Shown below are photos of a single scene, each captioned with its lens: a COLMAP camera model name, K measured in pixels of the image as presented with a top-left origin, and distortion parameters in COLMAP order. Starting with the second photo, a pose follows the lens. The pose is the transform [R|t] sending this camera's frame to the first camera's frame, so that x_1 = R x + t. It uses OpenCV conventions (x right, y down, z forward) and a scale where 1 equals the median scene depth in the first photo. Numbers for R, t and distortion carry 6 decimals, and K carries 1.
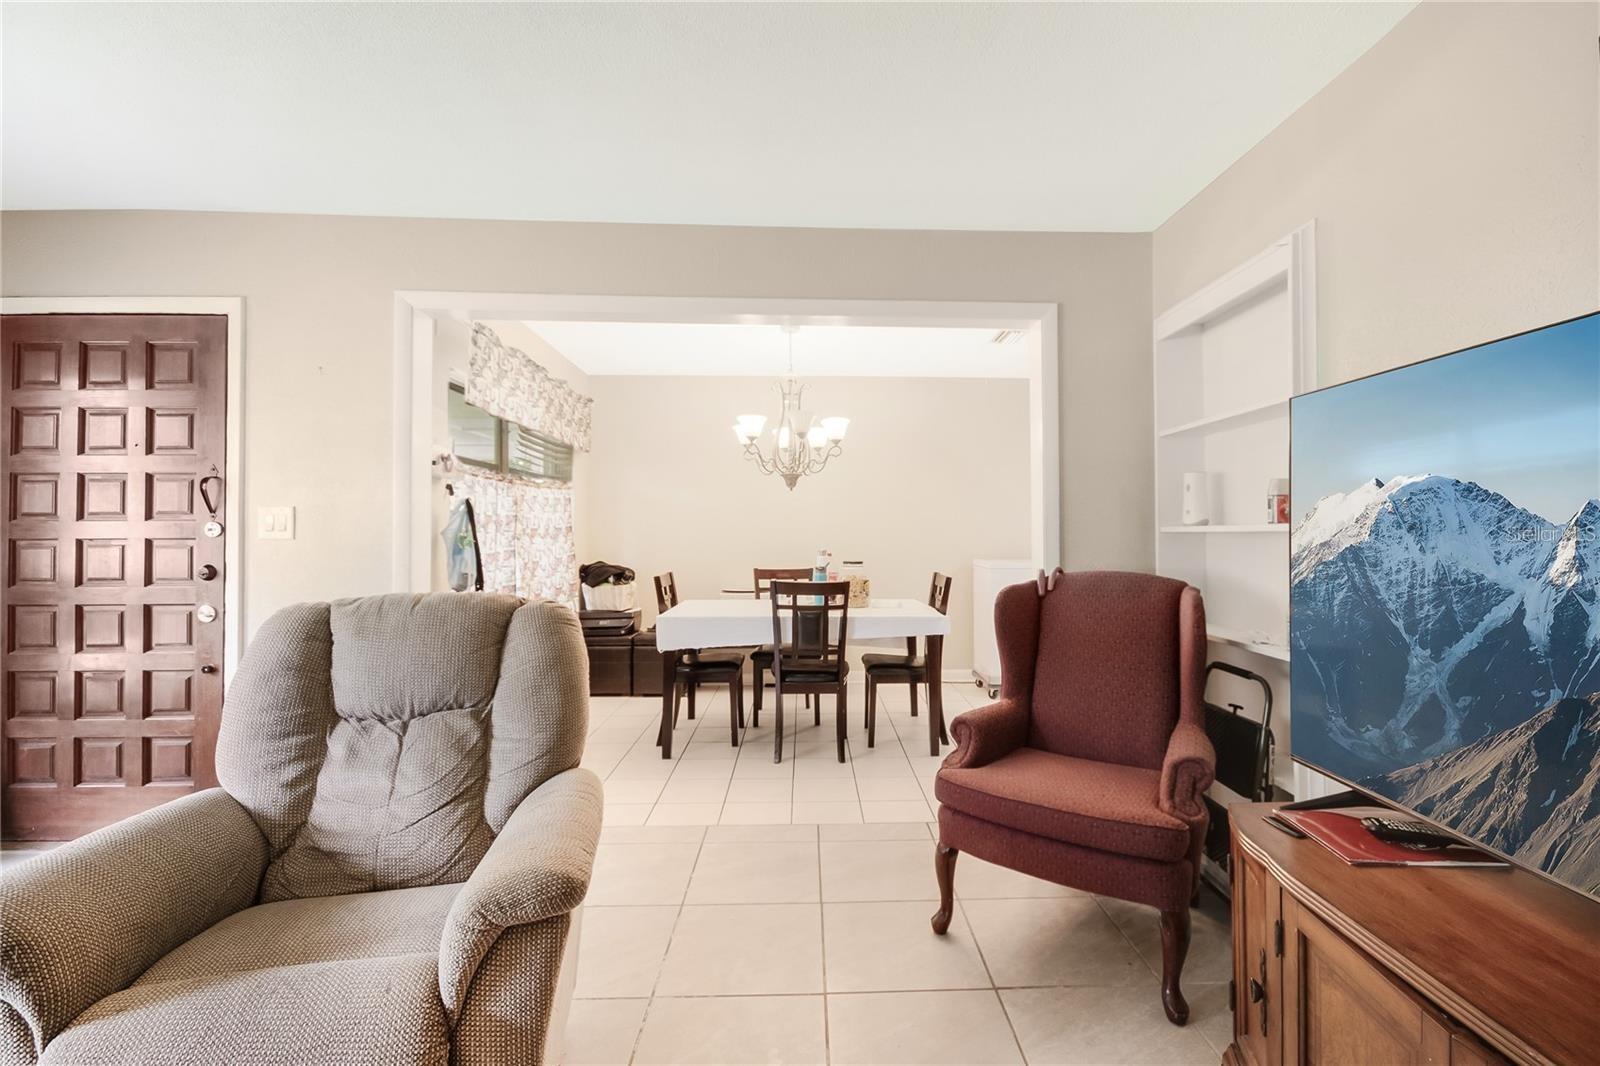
lens RADIAL K [[781.1, 0, 808.2], [0, 781.1, 525.2], [0, 0, 1]] dist [0.047540, 0.000461]
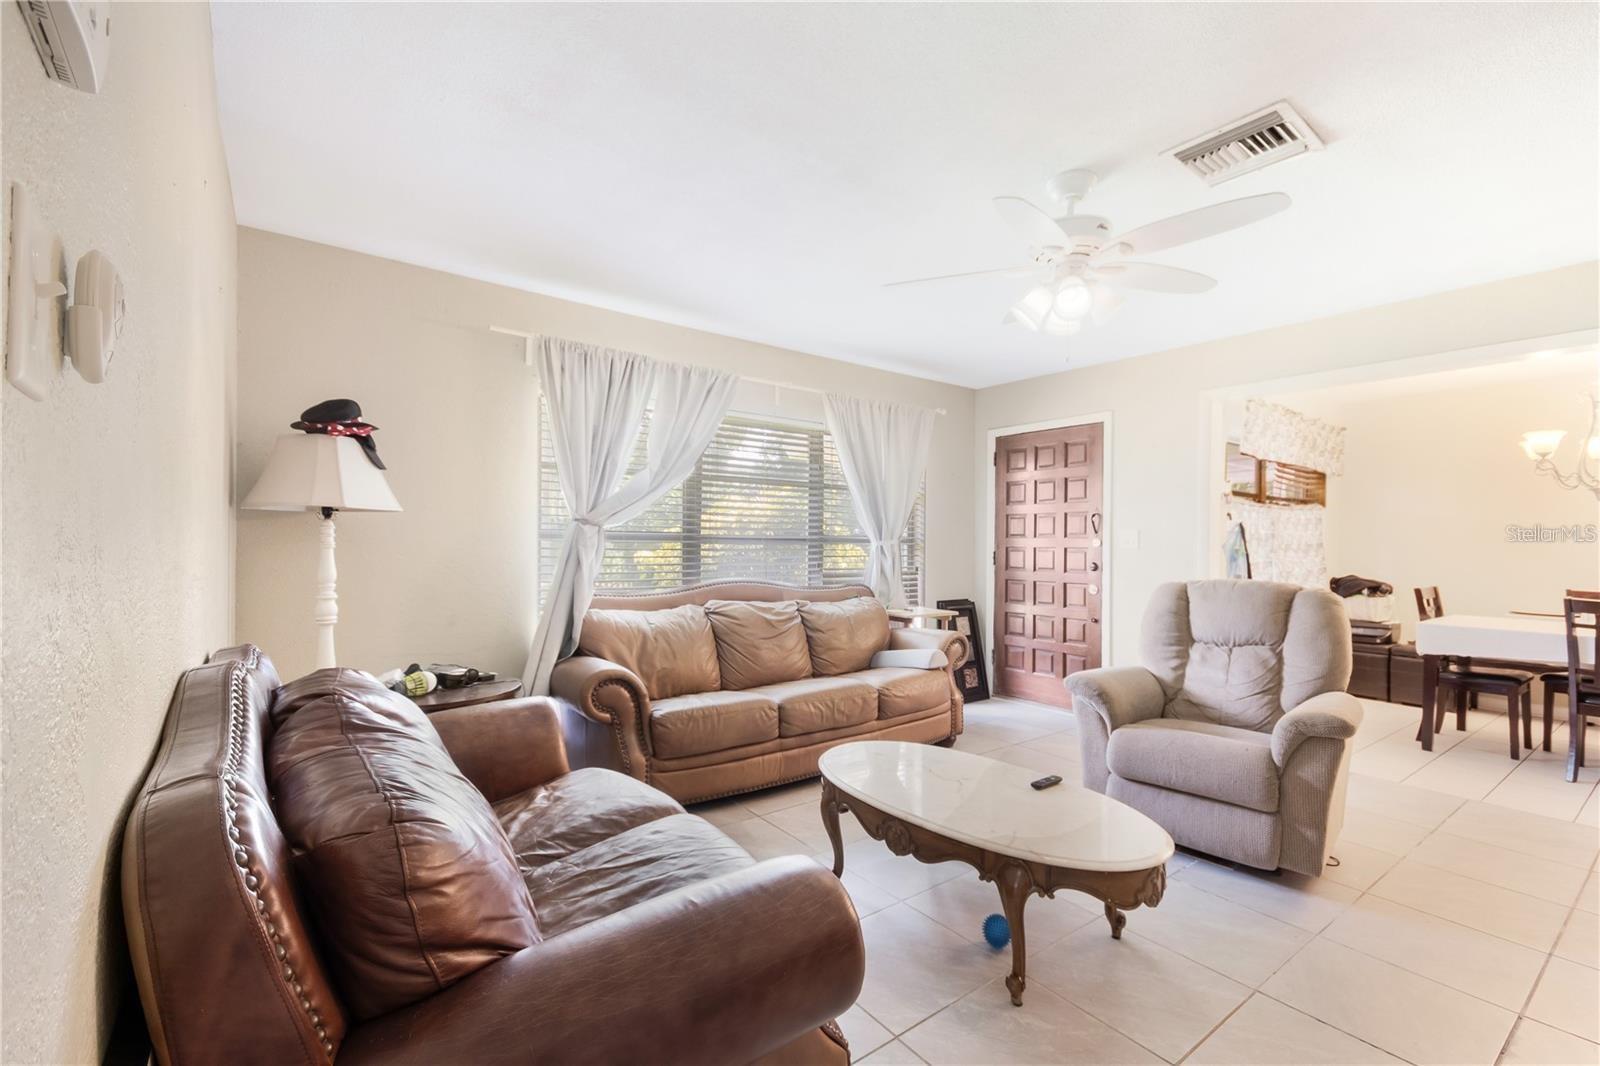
lens RADIAL K [[698.1, 0, 809.0], [0, 698.1, 545.2], [0, 0, 1]] dist [-0.000216, -0.002208]
pose [[0.607820, 0.008143, -0.794033, 0.087589], [-0.004135, 0.999966, 0.007089, 0.001646], [0.794064, -0.001025, 0.607834, -0.371337]]
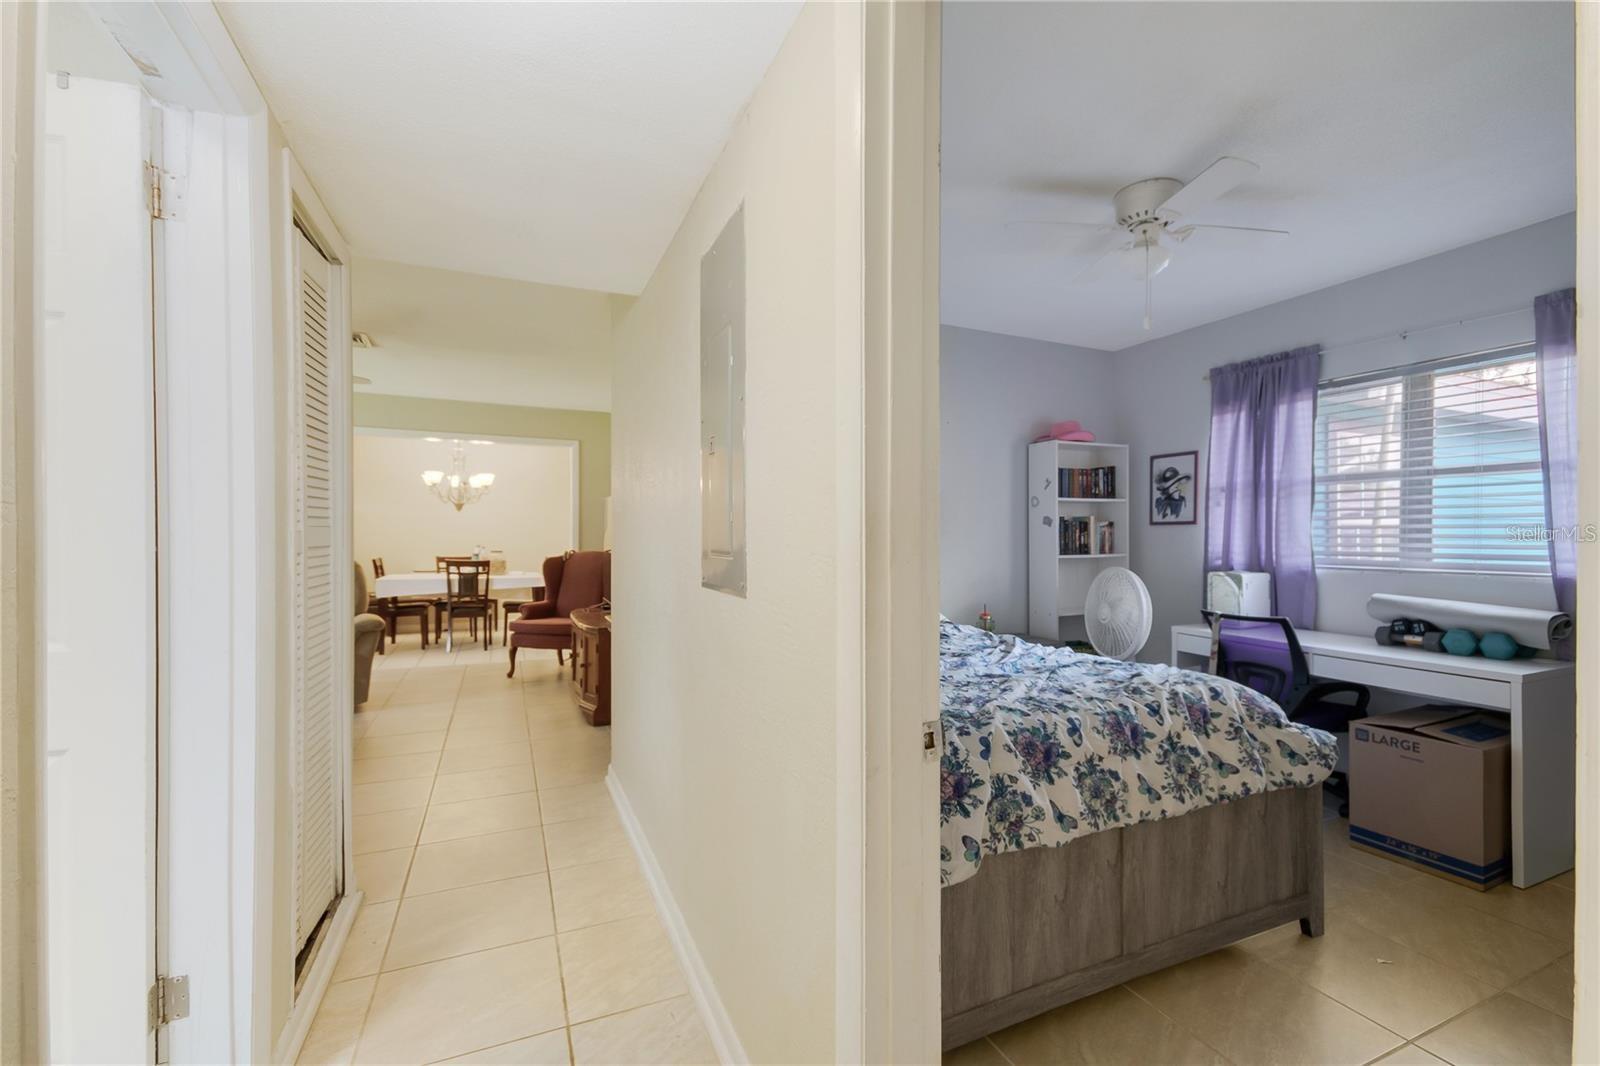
lens RADIAL K [[698.1, 0, 806.1], [0, 698.1, 538.3], [0, 0, 1]] dist [-0.000216, -0.002208]
pose [[0.913561, 0.002815, 0.406691, 0.081274], [-0.009956, 0.999831, 0.015444, -0.023053], [-0.406579, -0.018158, 0.913435, -1.175300]]
